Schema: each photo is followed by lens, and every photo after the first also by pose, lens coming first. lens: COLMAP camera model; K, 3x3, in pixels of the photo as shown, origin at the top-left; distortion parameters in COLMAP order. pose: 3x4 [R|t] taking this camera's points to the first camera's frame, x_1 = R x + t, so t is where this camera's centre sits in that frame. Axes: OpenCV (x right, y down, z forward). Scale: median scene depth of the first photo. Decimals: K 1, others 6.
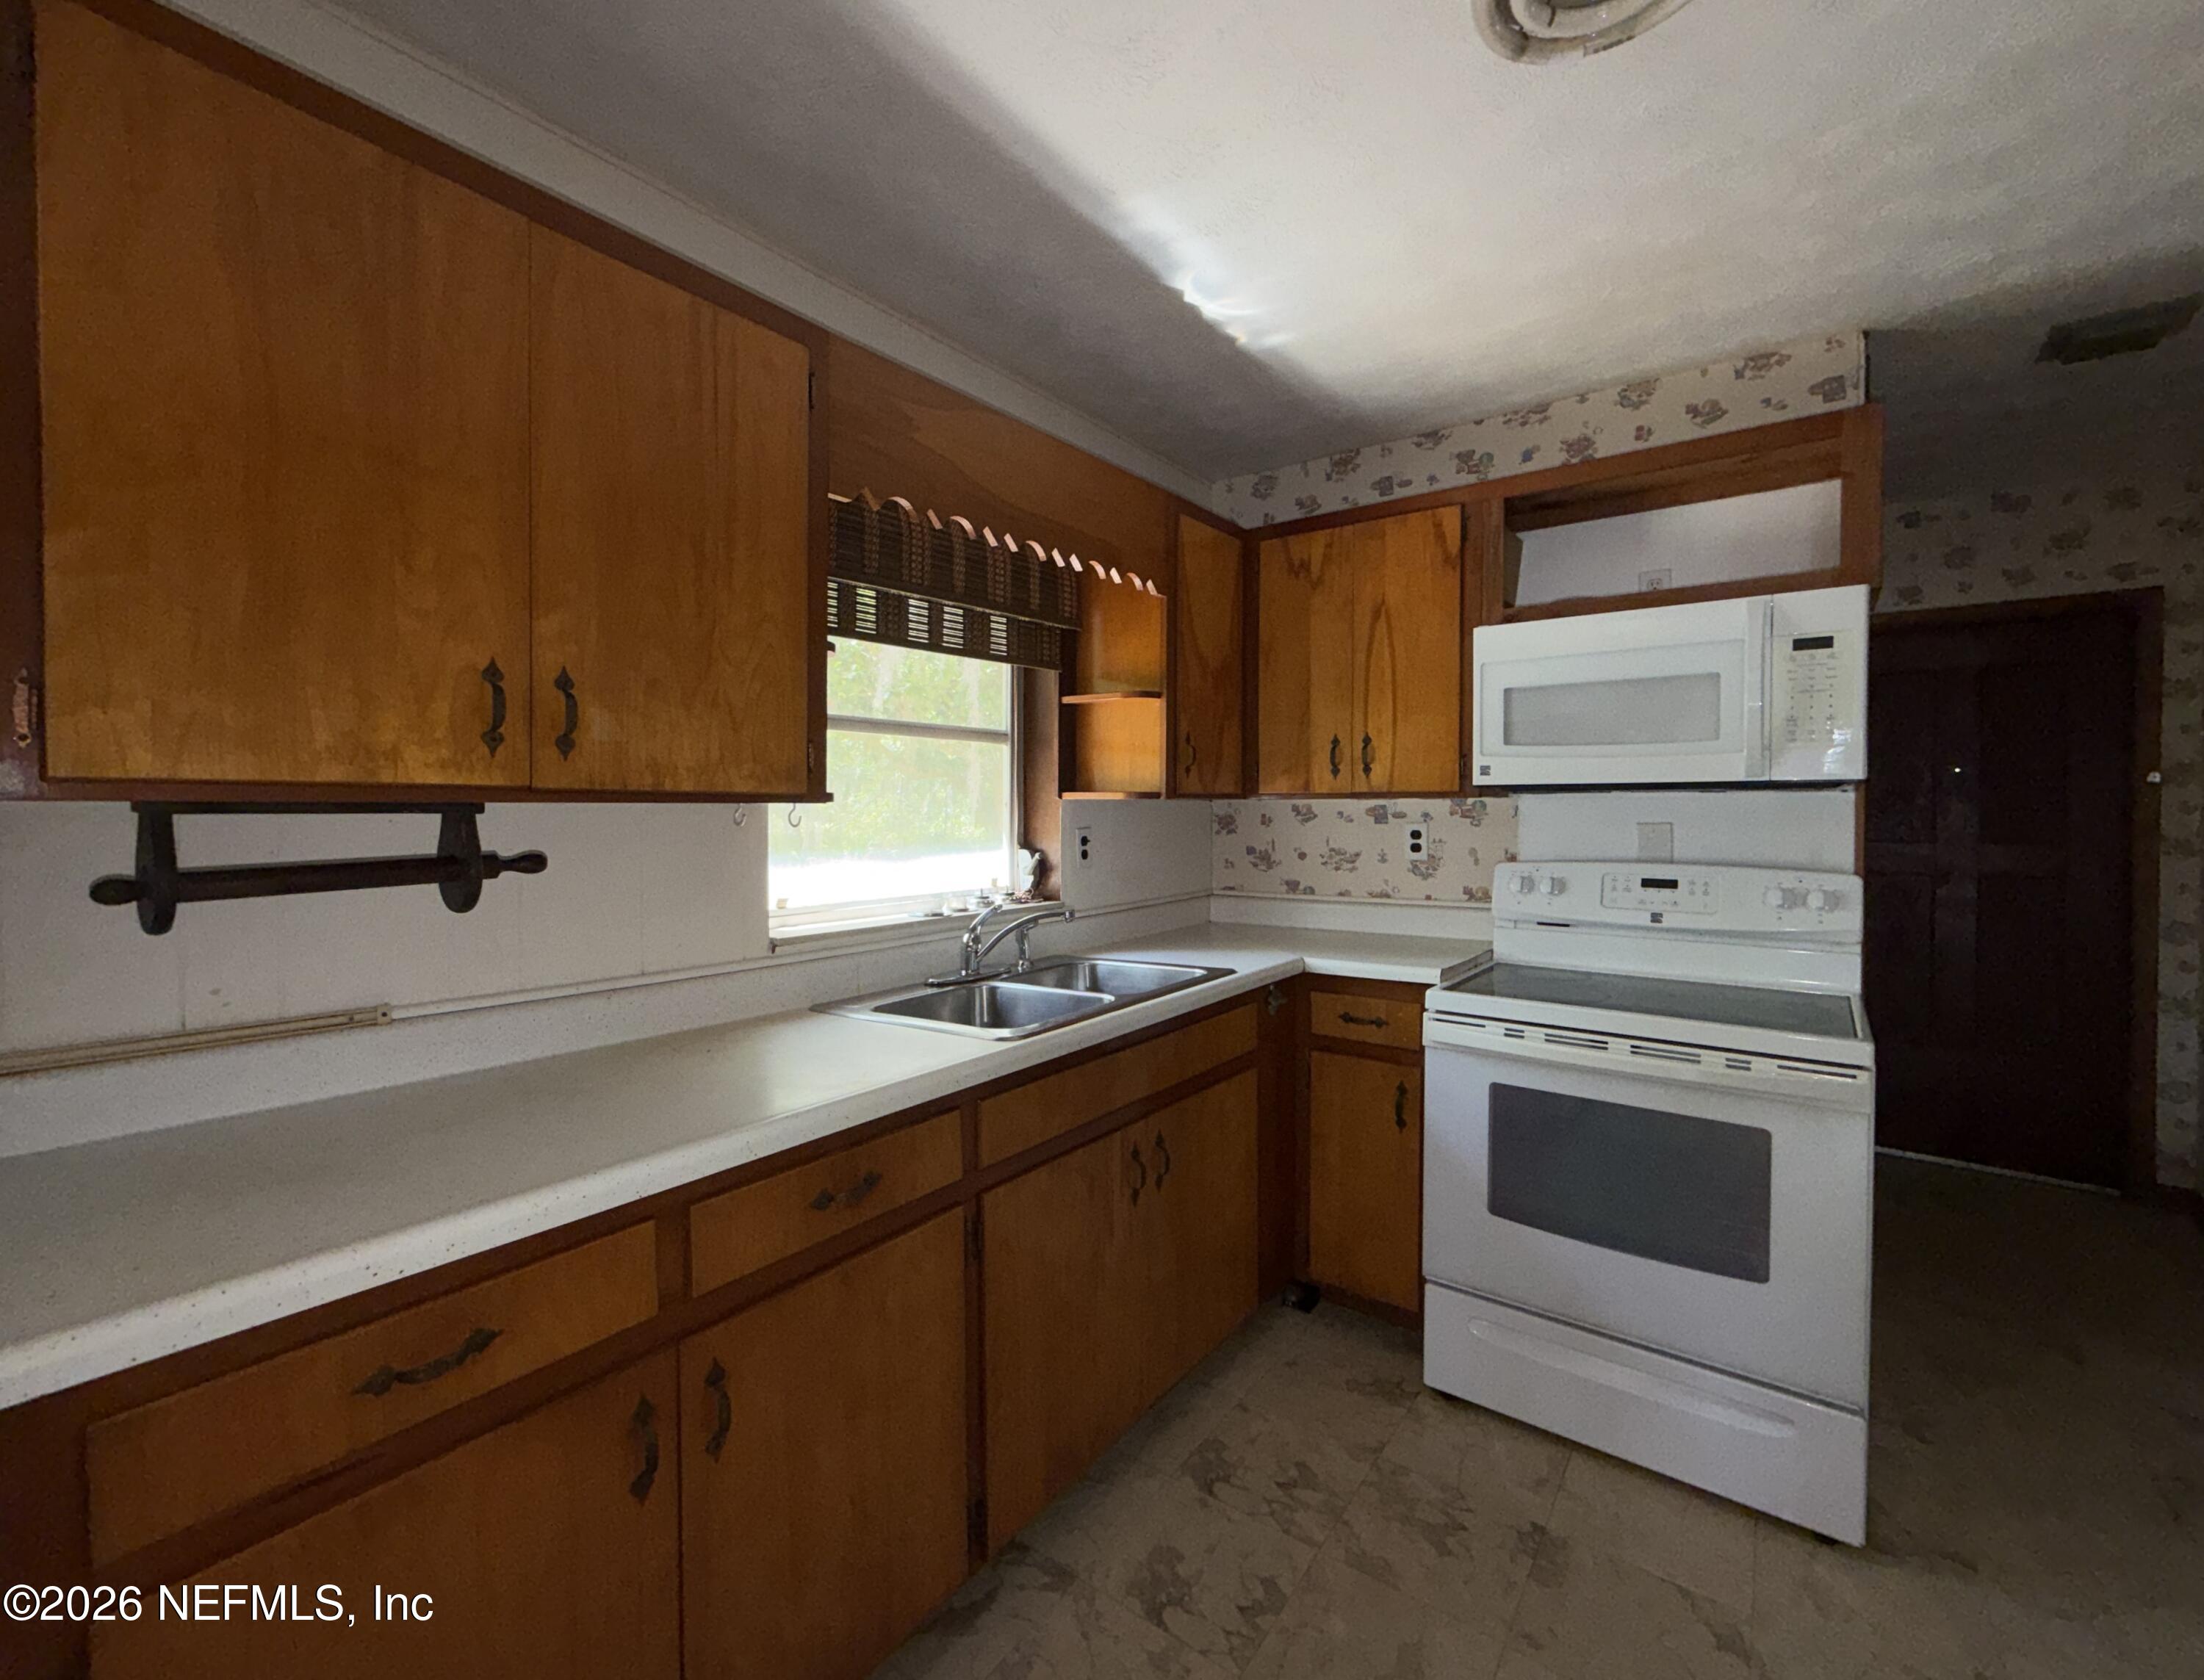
lens RADIAL K [[965.5, 0, 1047.5], [0, 965.5, 824.7], [0, 0, 1]] dist [-0.001854, -0.000045]
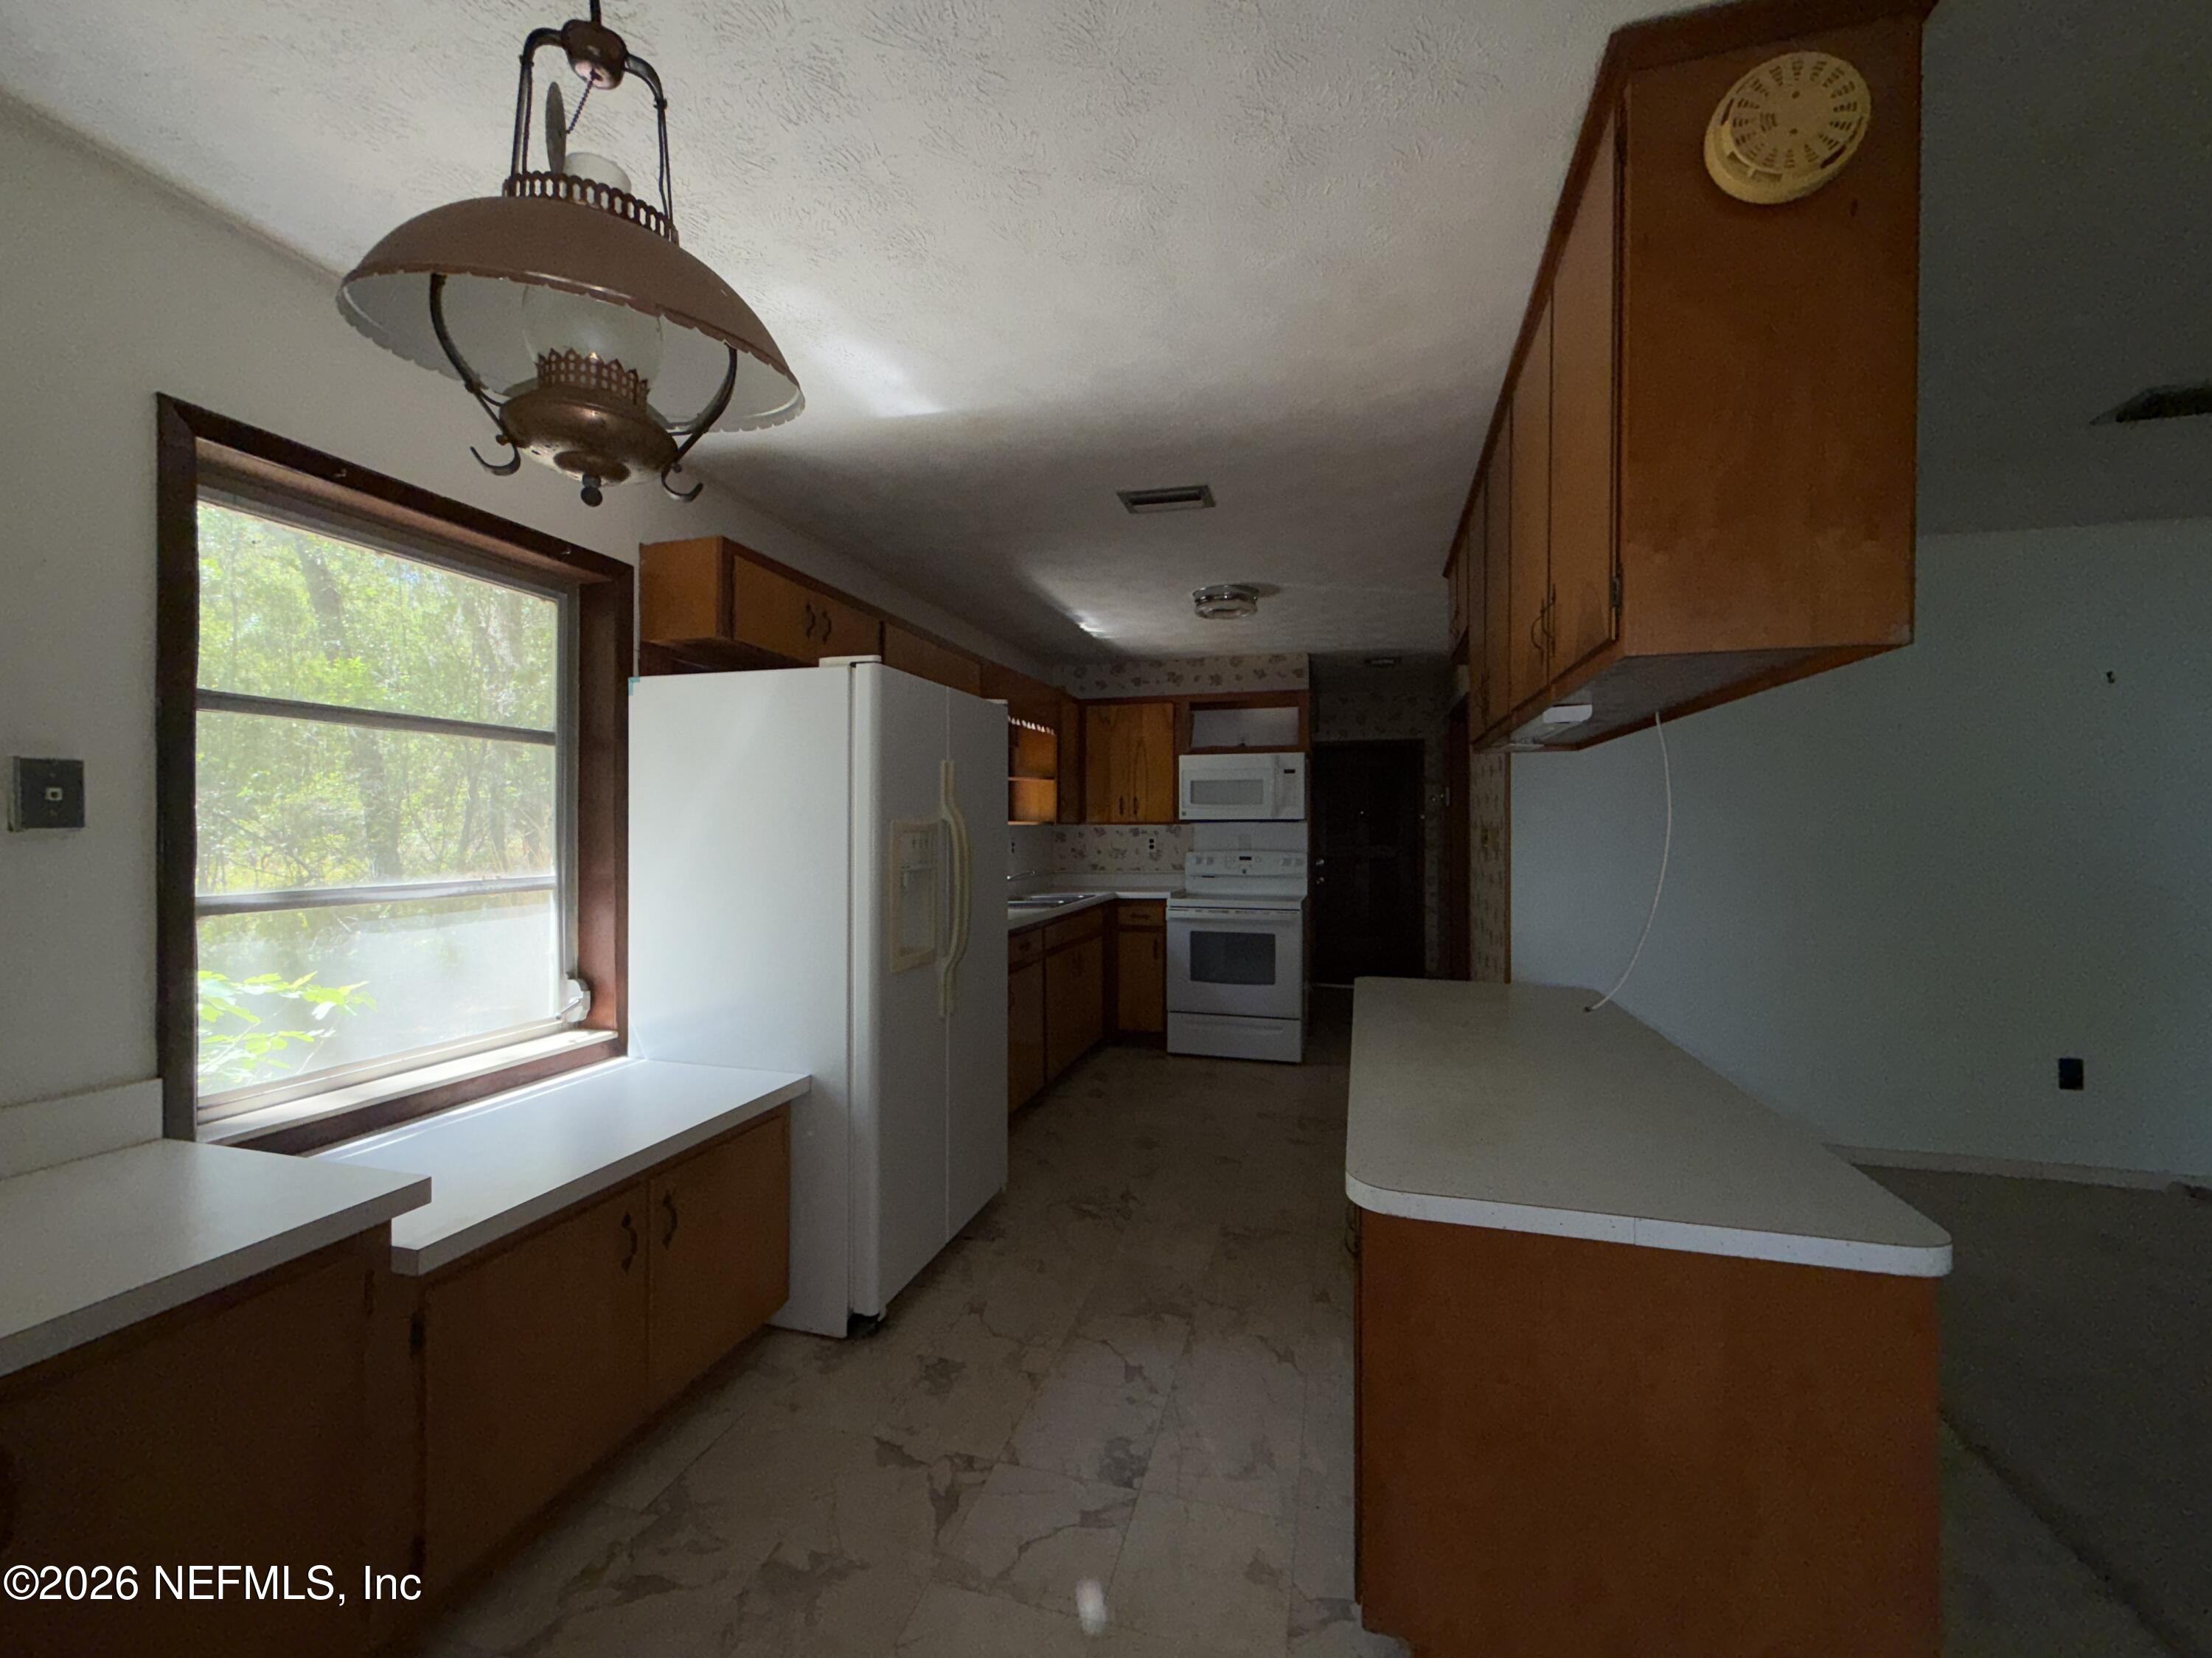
lens RADIAL K [[896.0, 0, 1109.3], [0, 896.0, 827.7], [0, 0, 1]] dist [0.000175, 0.000001]
pose [[0.923374, 0.001253, 0.383900, -0.597234], [0.007147, 0.999765, -0.020453, 0.025378], [-0.383835, 0.021630, 0.923148, -1.032378]]
